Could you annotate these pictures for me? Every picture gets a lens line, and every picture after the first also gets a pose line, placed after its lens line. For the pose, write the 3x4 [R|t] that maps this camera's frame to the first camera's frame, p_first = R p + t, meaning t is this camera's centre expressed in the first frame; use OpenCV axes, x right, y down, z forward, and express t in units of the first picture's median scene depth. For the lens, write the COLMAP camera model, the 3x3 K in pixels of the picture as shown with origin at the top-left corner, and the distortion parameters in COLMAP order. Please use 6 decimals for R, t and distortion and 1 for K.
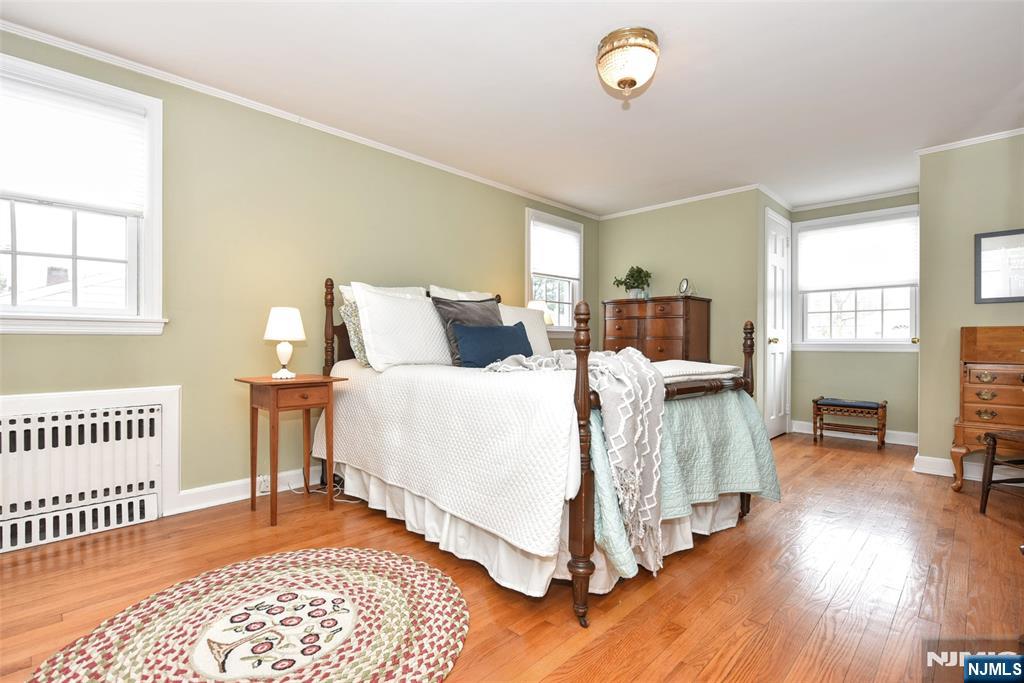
lens RADIAL K [[482.4, 0, 514.9], [0, 482.4, 341.8], [0, 0, 1]] dist [-0.004400, -0.000791]
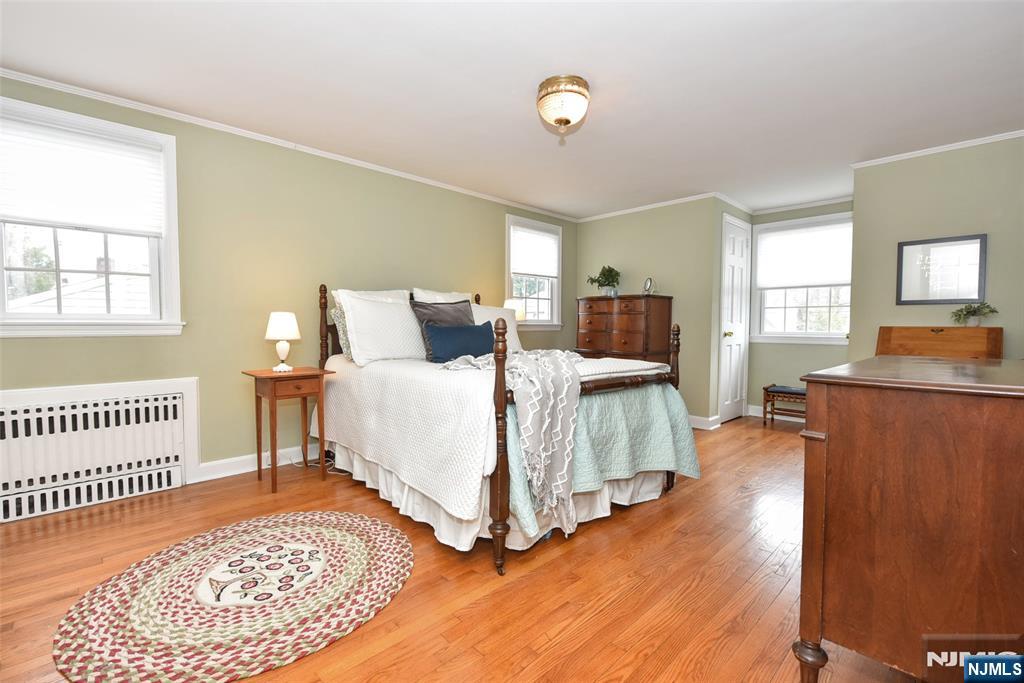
lens RADIAL K [[450.1, 0, 510.9], [0, 450.1, 344.7], [0, 0, 1]] dist [-0.005618, -0.000571]
pose [[0.999541, 0.002646, -0.030181, 0.131315], [-0.001358, 0.999089, 0.042645, -0.042254], [0.030266, -0.042585, 0.998634, -0.101751]]
